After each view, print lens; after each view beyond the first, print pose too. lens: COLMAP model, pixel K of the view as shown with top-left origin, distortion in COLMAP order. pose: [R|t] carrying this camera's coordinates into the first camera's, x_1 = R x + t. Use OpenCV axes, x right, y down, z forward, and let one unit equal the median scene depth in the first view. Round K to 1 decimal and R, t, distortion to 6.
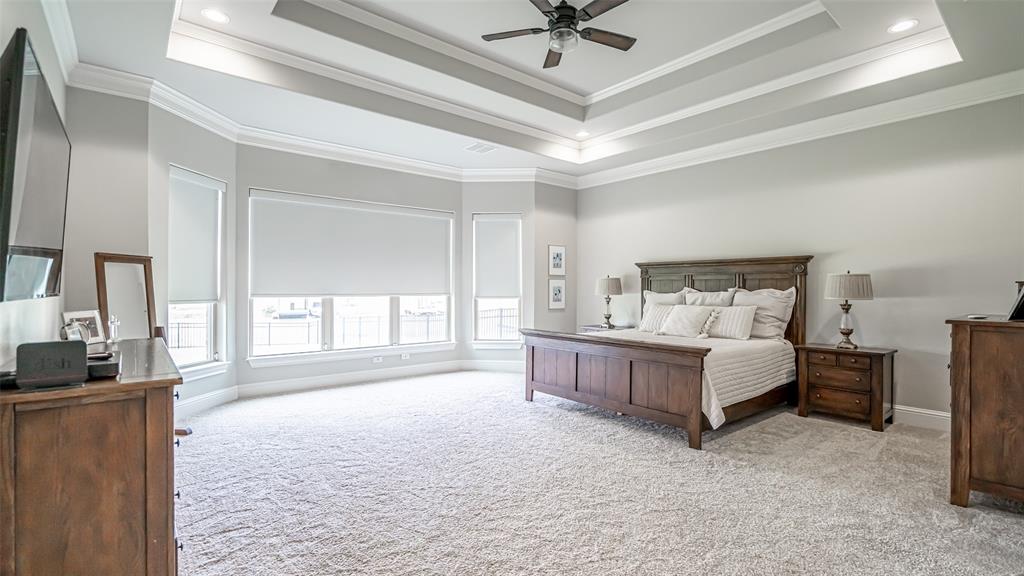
lens RADIAL K [[463.1, 0, 509.7], [0, 463.1, 285.9], [0, 0, 1]] dist [-0.003701, -0.000011]
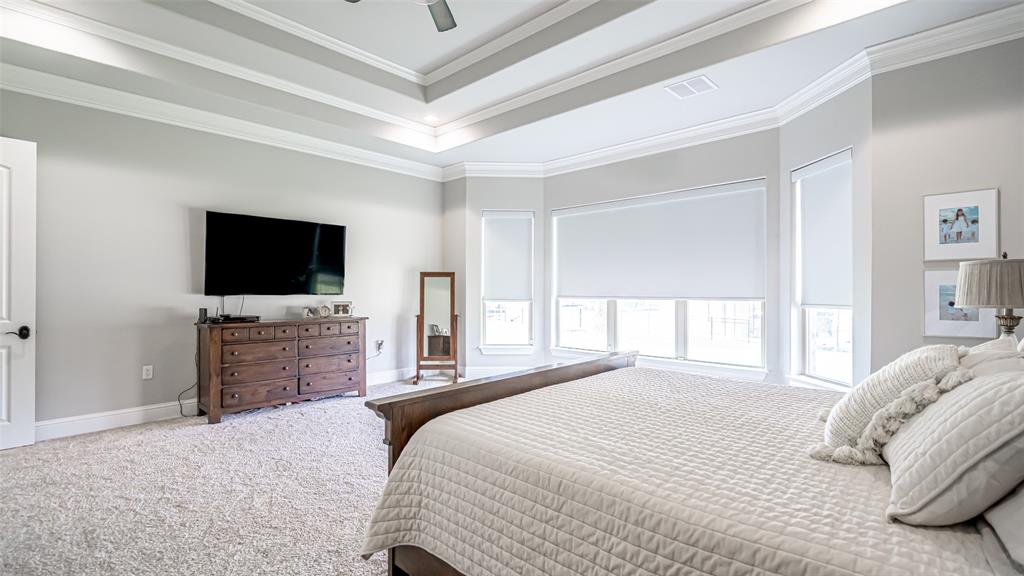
lens RADIAL K [[463.1, 0, 509.7], [0, 463.1, 285.9], [0, 0, 1]] dist [-0.003701, -0.000011]
pose [[0.133167, -0.013062, -0.991008, 0.564336], [0.006415, 0.999904, -0.012318, 0.005093], [0.991073, -0.004717, 0.133238, 0.623285]]
